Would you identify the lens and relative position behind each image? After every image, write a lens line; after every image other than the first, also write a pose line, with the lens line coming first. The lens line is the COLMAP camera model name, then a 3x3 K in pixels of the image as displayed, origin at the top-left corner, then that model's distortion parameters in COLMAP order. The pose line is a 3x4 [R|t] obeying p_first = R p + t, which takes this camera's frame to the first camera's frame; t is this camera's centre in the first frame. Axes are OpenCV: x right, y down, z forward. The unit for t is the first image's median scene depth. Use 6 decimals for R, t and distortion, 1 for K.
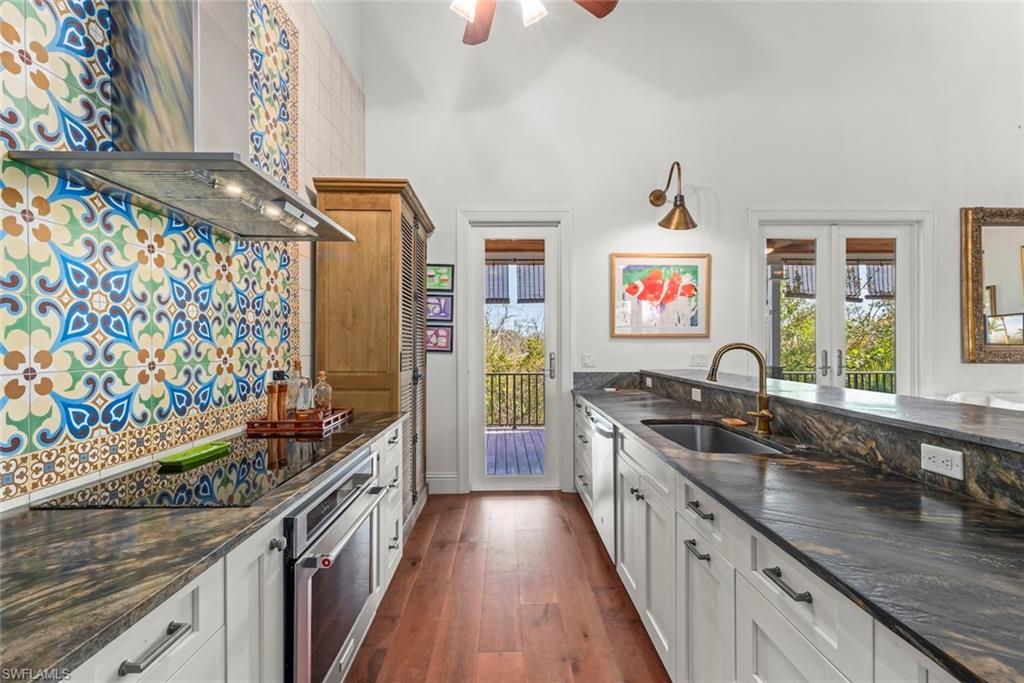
lens RADIAL K [[451.5, 0, 511.7], [0, 451.5, 343.4], [0, 0, 1]] dist [0.001508, -0.000257]
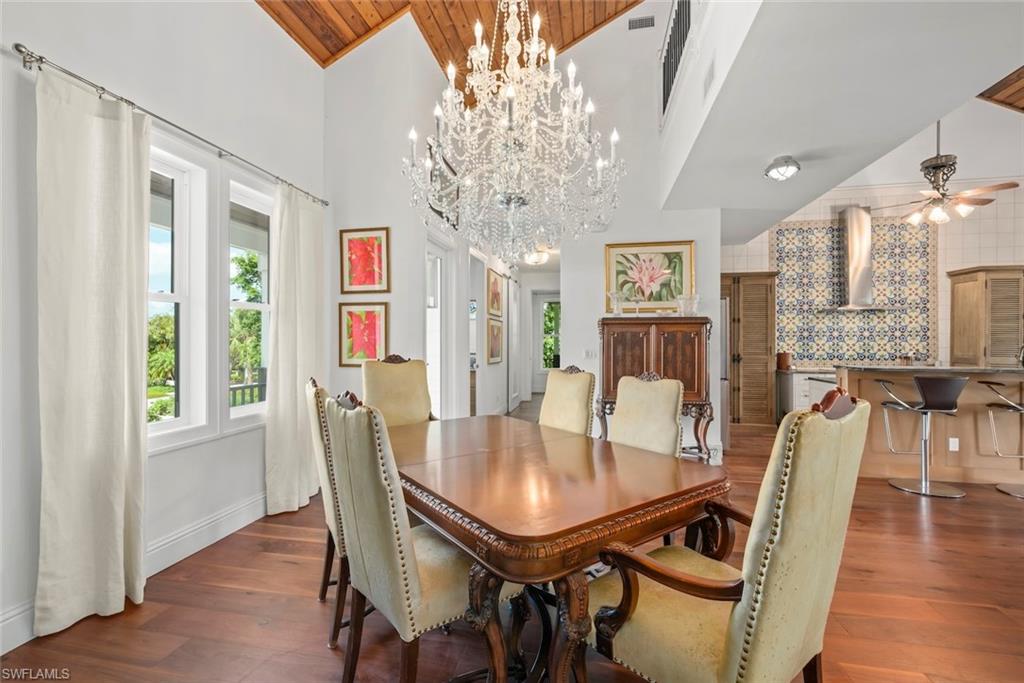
lens RADIAL K [[448.7, 0, 511.2], [0, 448.7, 339.6], [0, 0, 1]] dist [0.001383, 0.000150]
pose [[-0.204861, -0.001177, -0.978790, 2.259141], [-0.001637, 0.999998, -0.000860, -0.009148], [0.978790, 0.001426, -0.204863, -0.719539]]
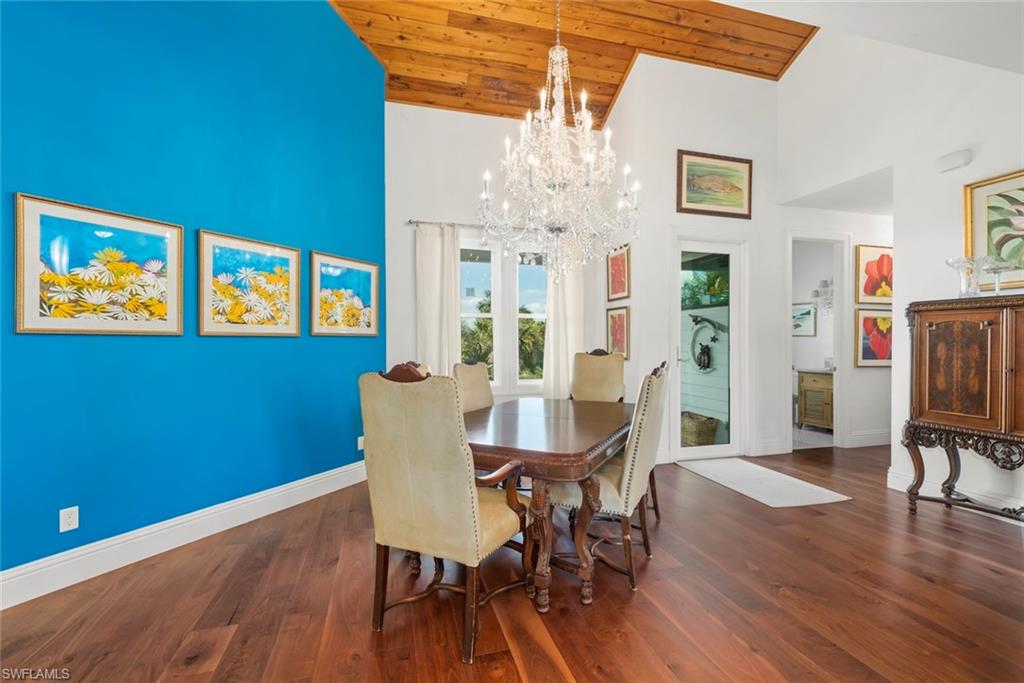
lens RADIAL K [[451.5, 0, 511.7], [0, 451.5, 343.4], [0, 0, 1]] dist [0.001508, -0.000257]
pose [[-0.966067, 0.004943, -0.258244, 1.829285], [0.003148, 0.999968, 0.007364, 0.001022], [0.258272, 0.006302, -0.966052, 0.143253]]
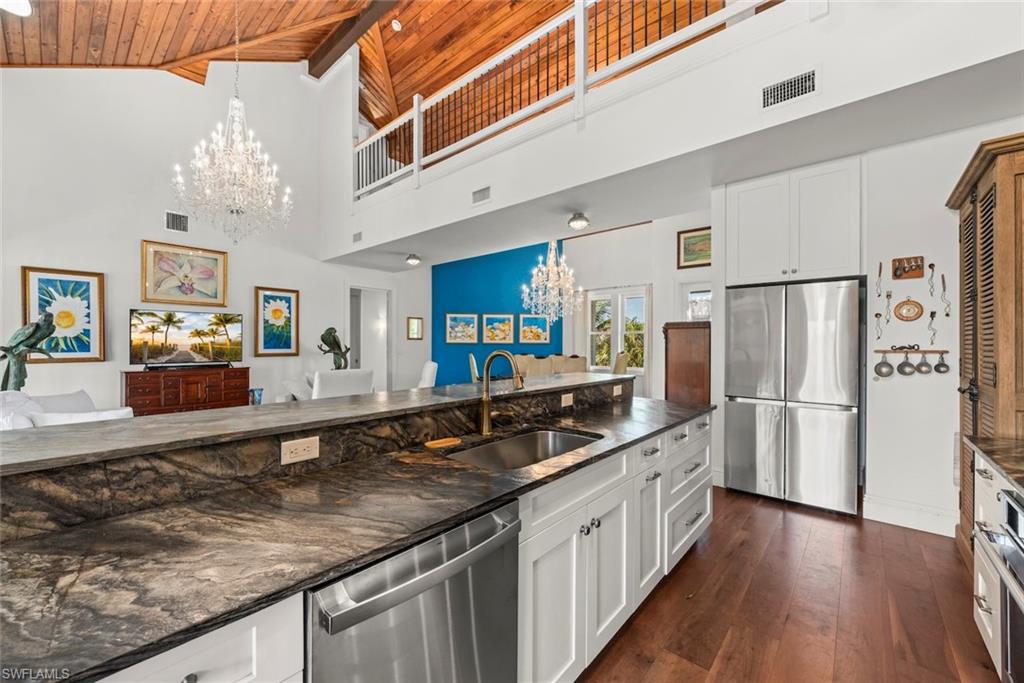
lens RADIAL K [[399.9, 0, 511.1], [0, 399.9, 343.9], [0, 0, 1]] dist [0.000384, 0.000076]
pose [[-0.741652, -0.001239, 0.670783, -0.091767], [-0.001389, 0.999999, 0.000312, -0.012591], [-0.670783, -0.000700, -0.741653, 1.192359]]
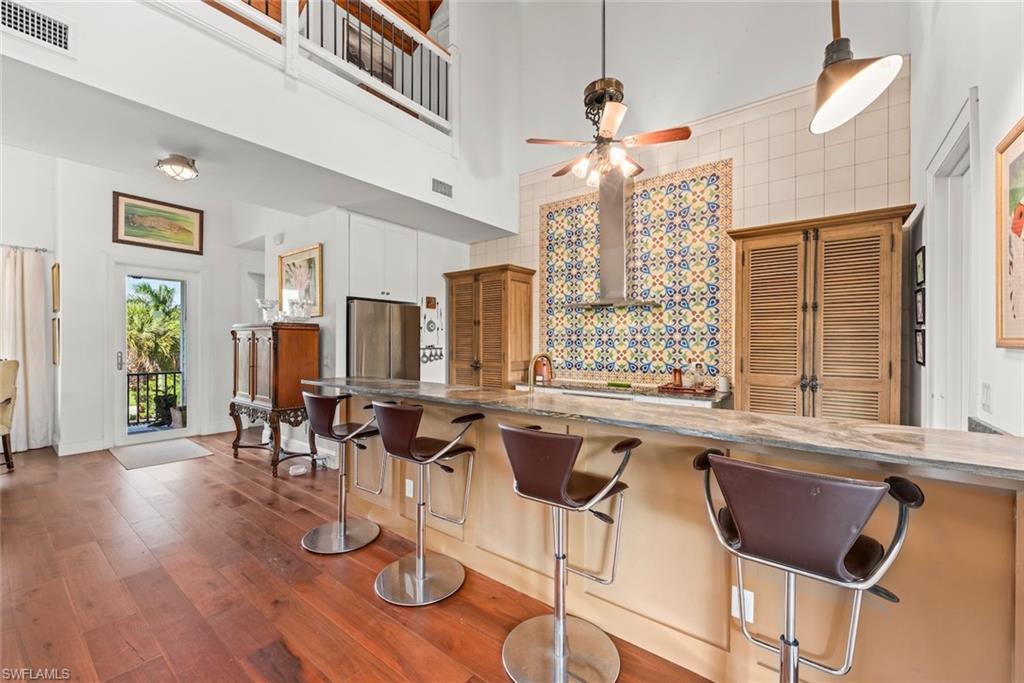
lens RADIAL K [[410.8, 0, 511.0], [0, 410.8, 342.5], [0, 0, 1]] dist [-0.000707, -0.000301]
pose [[-0.623023, -0.000092, -0.782204, 1.129737], [-0.001836, 0.999997, 0.001345, -0.024626], [0.782201, 0.002274, -0.623021, 1.241449]]
